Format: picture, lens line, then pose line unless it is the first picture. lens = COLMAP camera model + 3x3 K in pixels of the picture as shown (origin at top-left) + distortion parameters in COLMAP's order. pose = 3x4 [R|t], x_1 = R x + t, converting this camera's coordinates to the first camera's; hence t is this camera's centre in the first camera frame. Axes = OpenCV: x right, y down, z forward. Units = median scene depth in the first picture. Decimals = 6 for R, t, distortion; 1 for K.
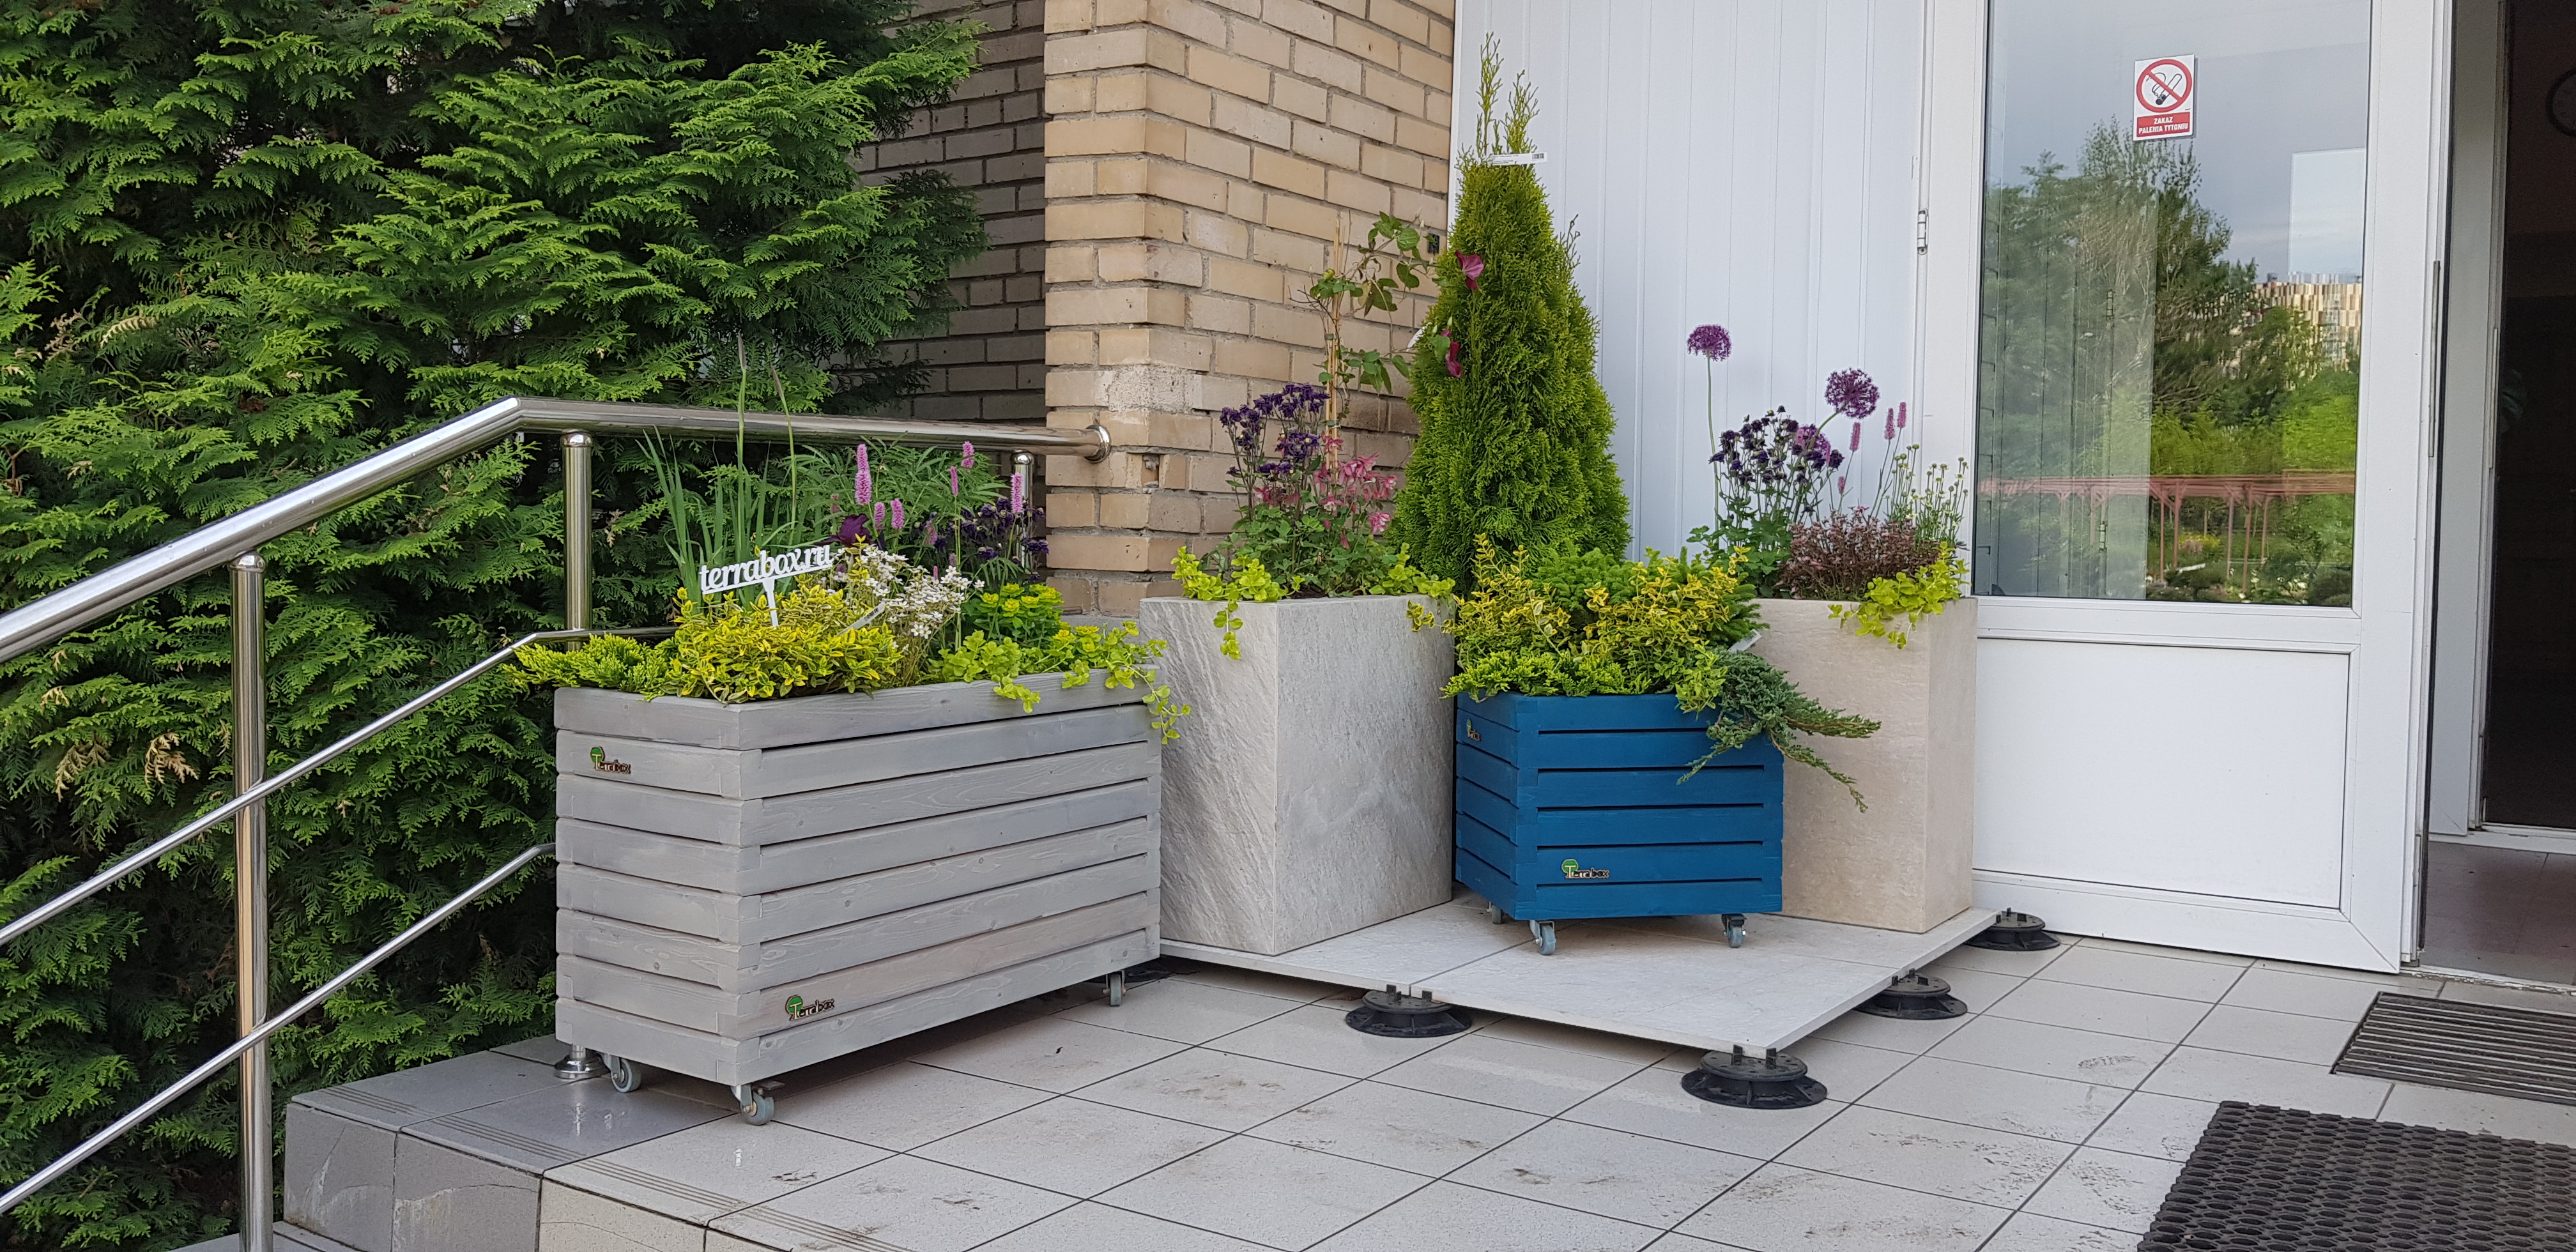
lens RADIAL K [[2109.2, 0, 1286.6], [0, 2109.2, 541.3], [0, 0, 1]] dist [0.003253, -0.006107]
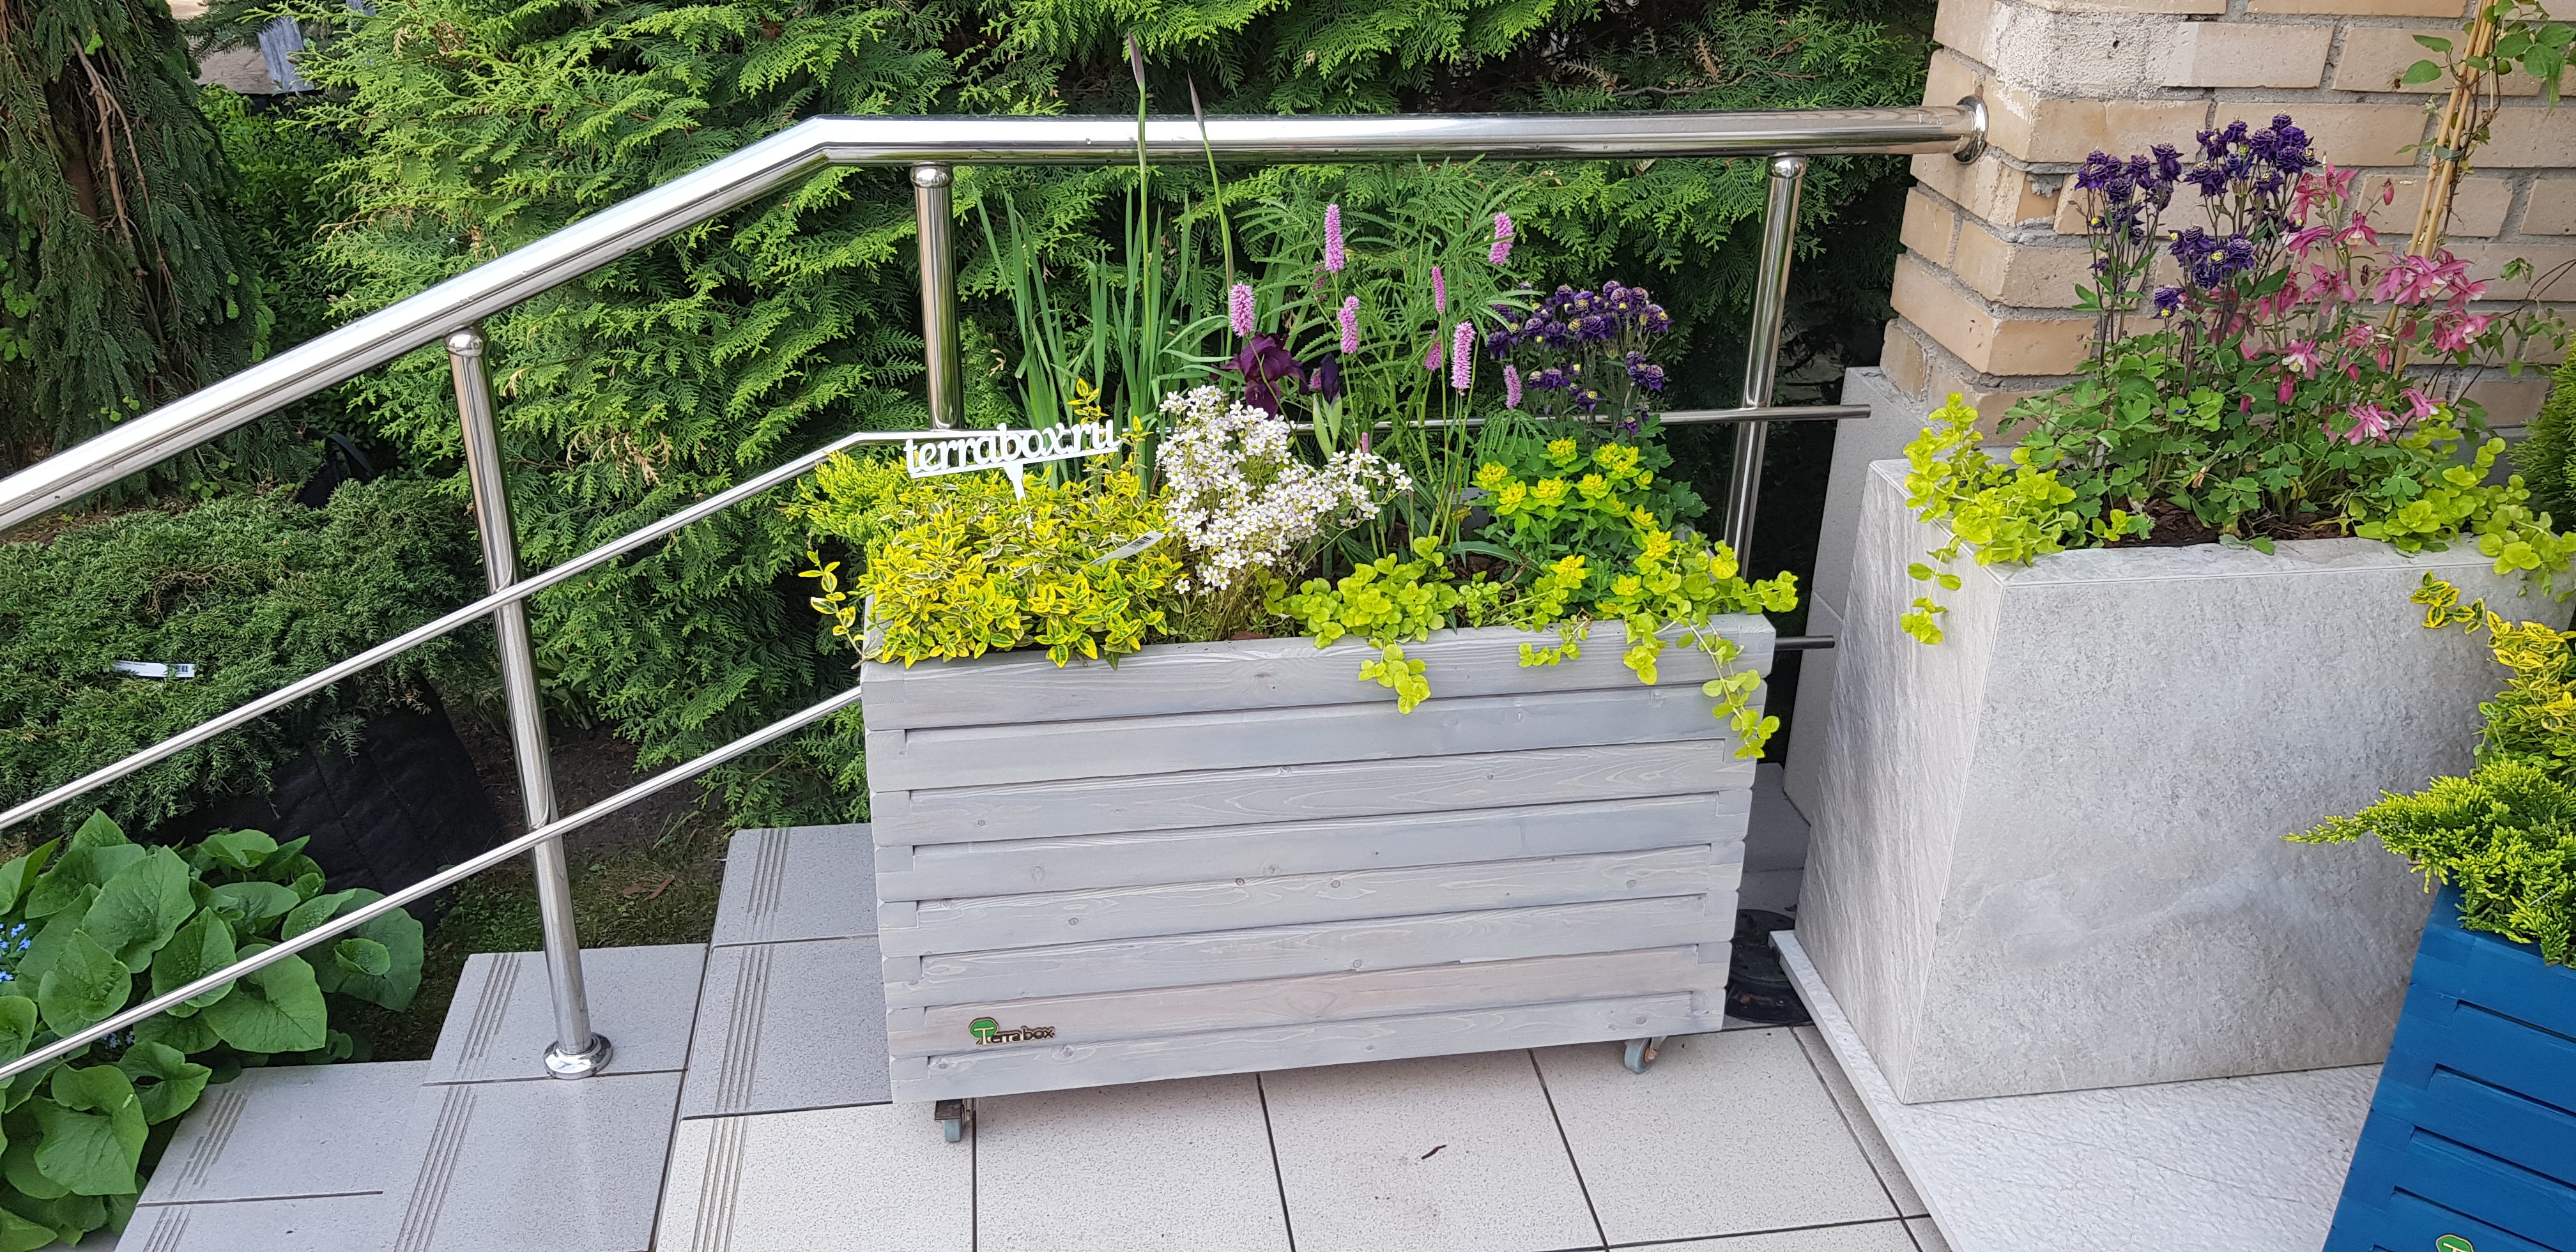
lens RADIAL K [[2109.2, 0, 1286.6], [0, 2109.2, 541.3], [0, 0, 1]] dist [0.003253, -0.006107]
pose [[0.670073, 0.319164, -0.670176, 0.263111], [-0.014746, 0.908389, 0.417866, -0.231952], [0.742148, -0.270118, 0.613394, 0.608036]]
